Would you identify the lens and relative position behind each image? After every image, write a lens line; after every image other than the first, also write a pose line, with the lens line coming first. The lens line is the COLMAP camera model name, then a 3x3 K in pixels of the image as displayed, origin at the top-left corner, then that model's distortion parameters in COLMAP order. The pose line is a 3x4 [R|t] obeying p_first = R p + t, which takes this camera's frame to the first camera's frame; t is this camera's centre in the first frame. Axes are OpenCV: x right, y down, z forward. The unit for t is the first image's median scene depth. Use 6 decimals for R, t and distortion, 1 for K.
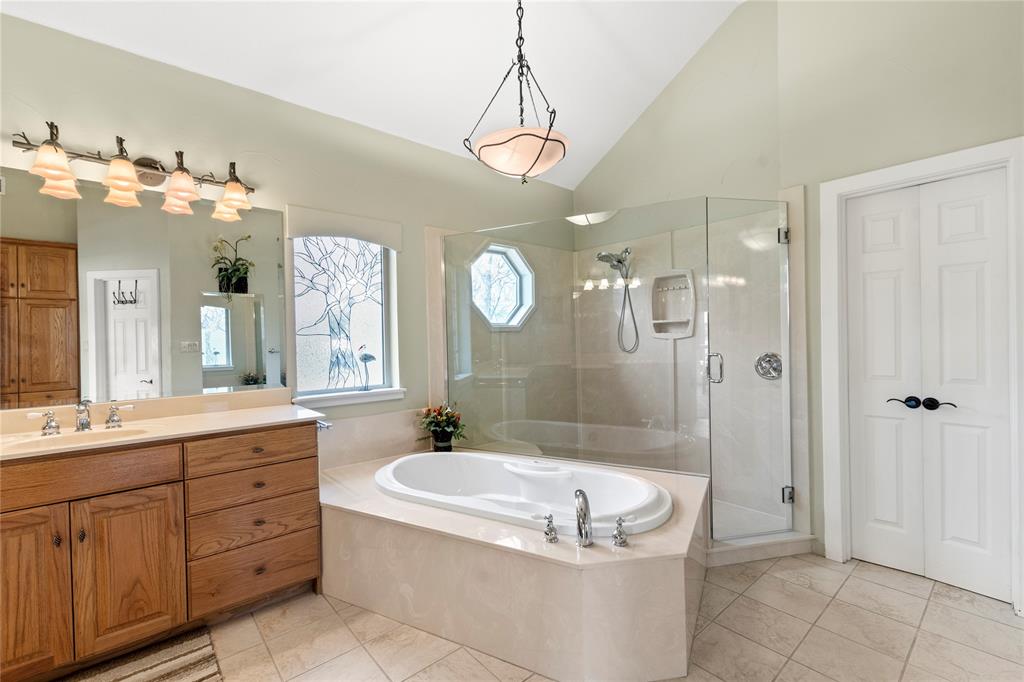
lens RADIAL K [[440.2, 0, 507.9], [0, 440.2, 342.0], [0, 0, 1]] dist [0.008164, -0.003485]
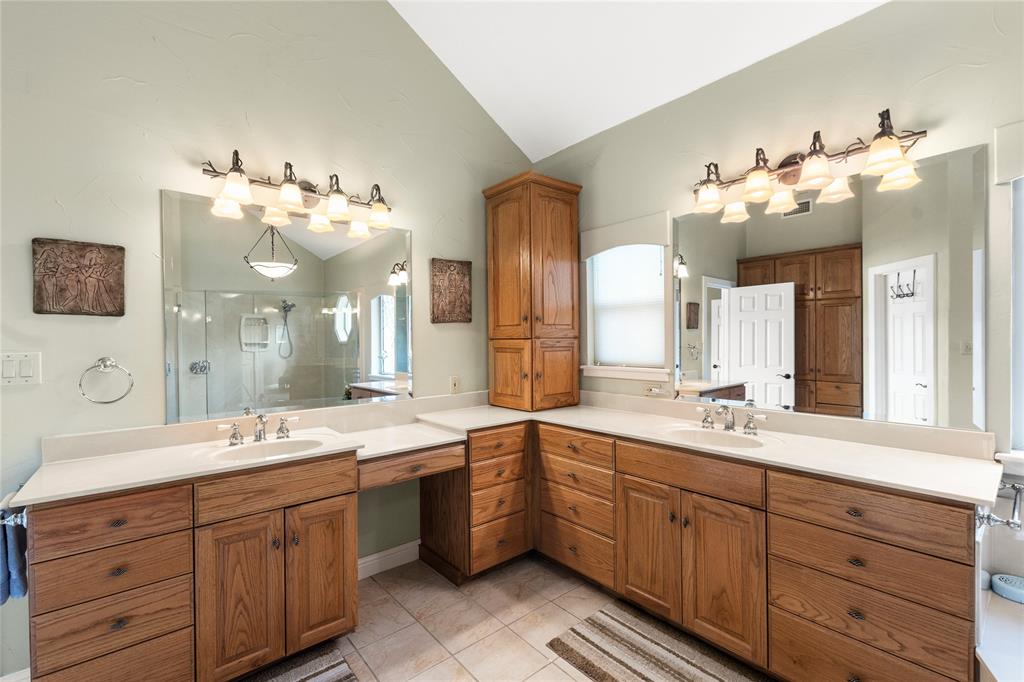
lens RADIAL K [[440.2, 0, 507.9], [0, 440.2, 342.0], [0, 0, 1]] dist [0.008164, -0.003485]
pose [[-0.008820, 0.027337, -0.999587, 0.124827], [0.004835, 0.999616, 0.027295, -0.045865], [0.999949, -0.004592, -0.008949, 0.376154]]
